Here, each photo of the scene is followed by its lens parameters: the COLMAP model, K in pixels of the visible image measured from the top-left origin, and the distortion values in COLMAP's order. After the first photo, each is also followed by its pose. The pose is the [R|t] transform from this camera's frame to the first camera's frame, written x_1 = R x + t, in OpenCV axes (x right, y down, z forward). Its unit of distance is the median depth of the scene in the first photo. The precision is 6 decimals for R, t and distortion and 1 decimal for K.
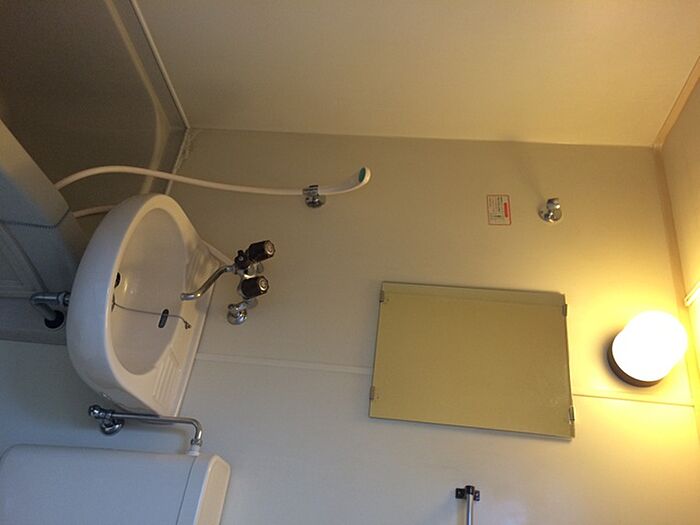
lens RADIAL K [[600.1, 0, 348.1], [0, 600.1, 263.1], [0, 0, 1]] dist [0.049641, -0.012552]
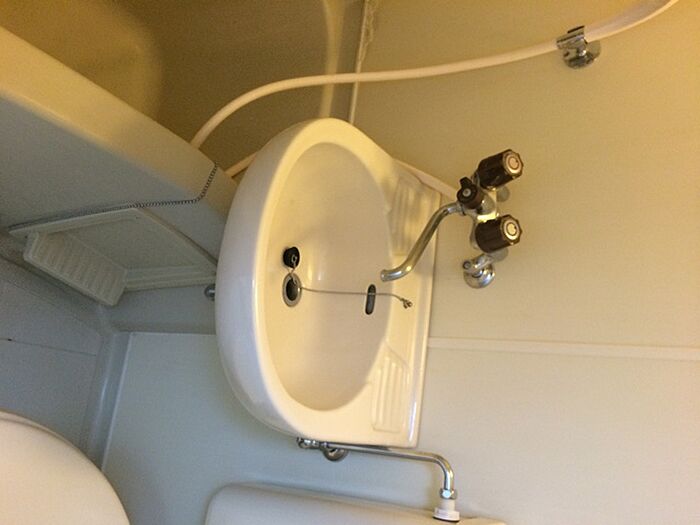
lens RADIAL K [[600.1, 0, 350.1], [0, 600.1, 262.3], [0, 0, 1]] dist [0.049641, -0.012552]
pose [[0.897146, -0.123100, -0.424236, -0.035573], [0.210152, 0.963681, 0.164786, -0.061238], [0.388543, -0.236992, 0.890432, 0.389961]]
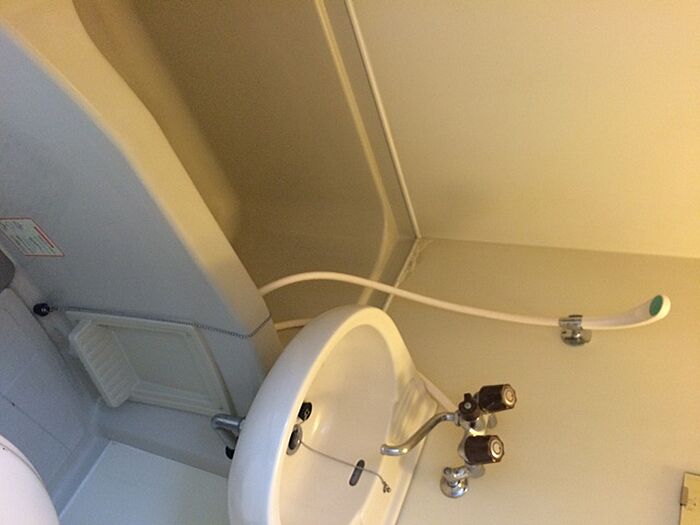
lens RADIAL K [[600.1, 0, 349.3], [0, 600.1, 265.6], [0, 0, 1]] dist [0.049641, -0.012552]
pose [[0.929113, 0.055181, -0.365656, -0.053521], [-0.130191, 0.974308, -0.183775, -0.018986], [0.346121, 0.218353, 0.912427, 0.248838]]
